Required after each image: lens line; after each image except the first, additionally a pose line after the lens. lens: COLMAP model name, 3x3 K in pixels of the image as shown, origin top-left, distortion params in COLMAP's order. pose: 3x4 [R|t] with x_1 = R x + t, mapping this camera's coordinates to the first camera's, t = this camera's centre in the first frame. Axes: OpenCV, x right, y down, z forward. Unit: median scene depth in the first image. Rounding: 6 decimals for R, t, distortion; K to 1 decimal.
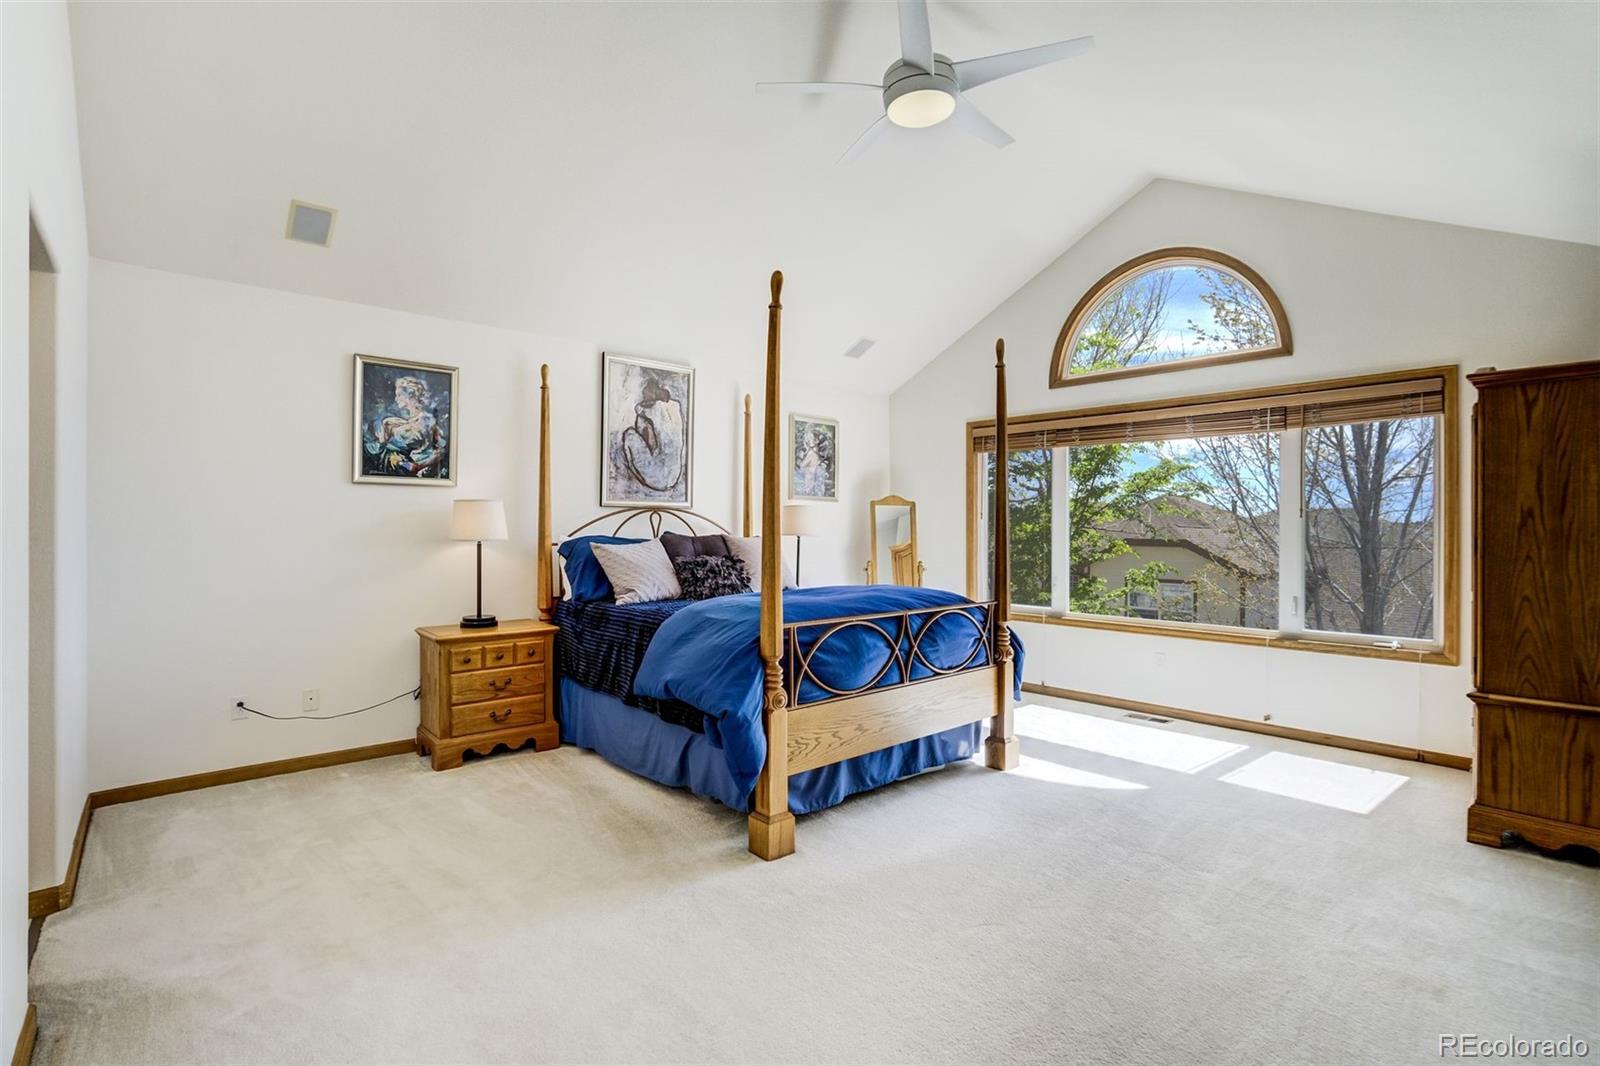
lens RADIAL K [[747.7, 0, 804.7], [0, 747.7, 526.6], [0, 0, 1]] dist [-0.038425, 0.013435]
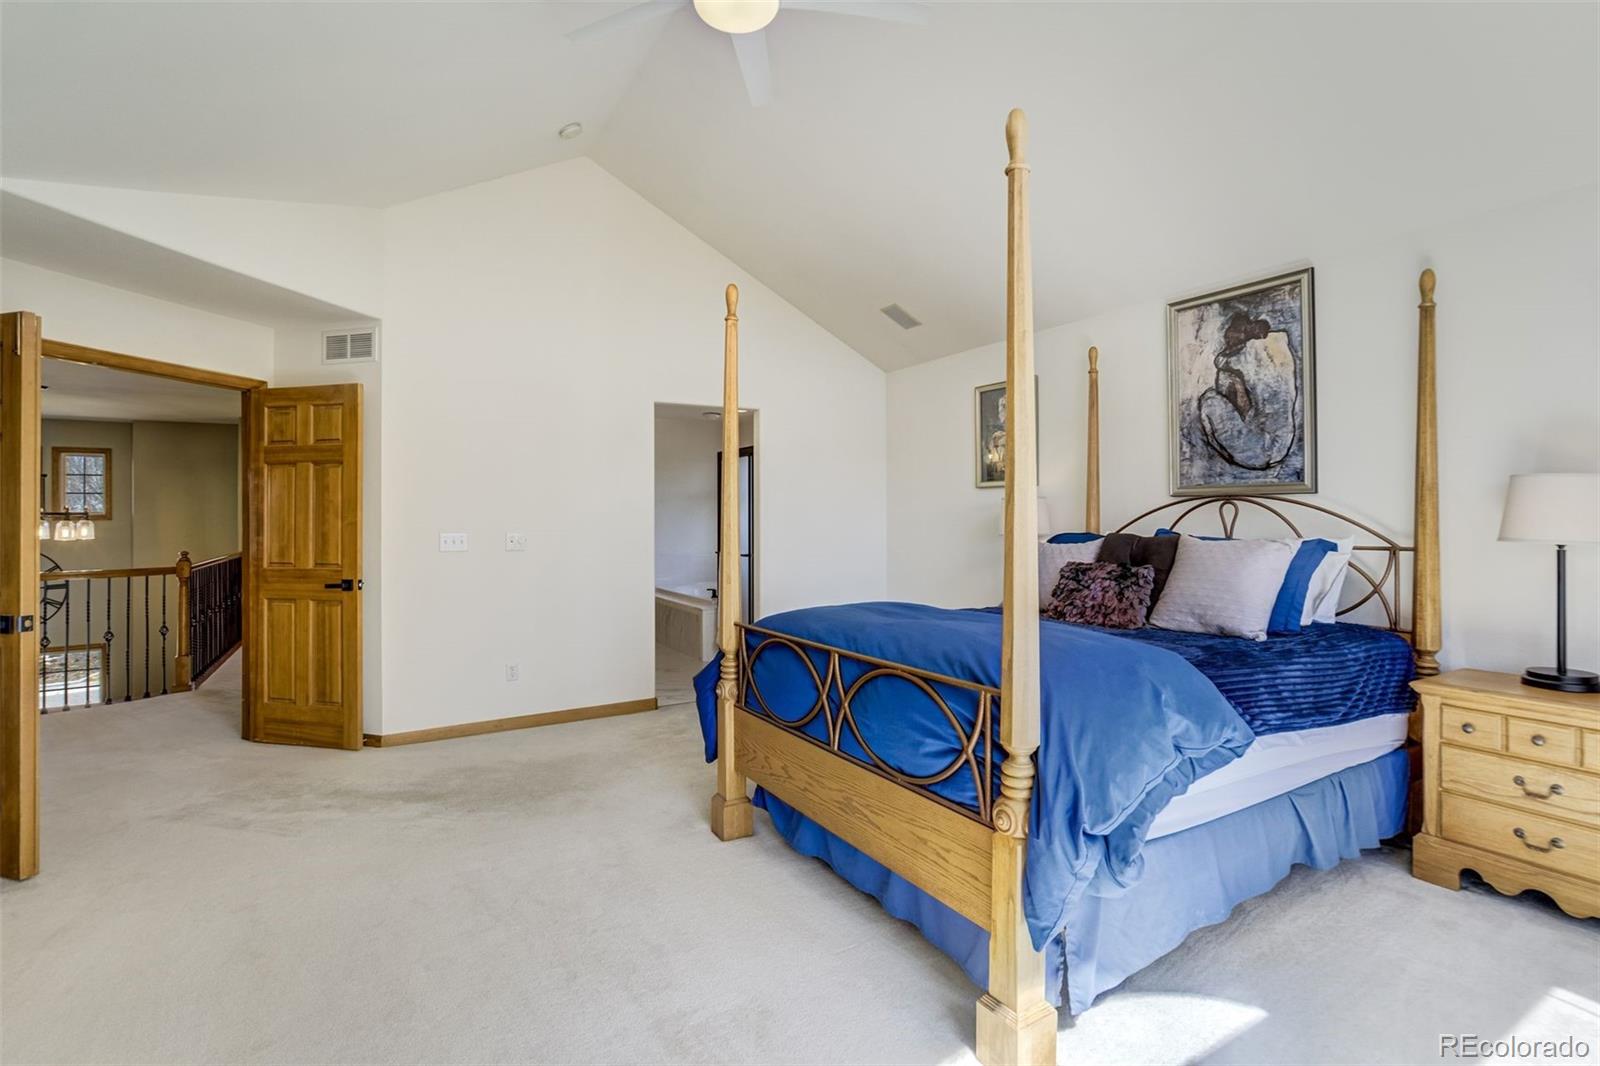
lens RADIAL K [[747.7, 0, 832.5], [0, 747.7, 512.1], [0, 0, 1]] dist [-0.038425, 0.013435]
pose [[-0.155611, -0.007823, -0.987787, 0.552906], [0.004464, 0.999953, -0.008623, -0.005112], [0.987808, -0.005751, -0.155569, 0.738900]]
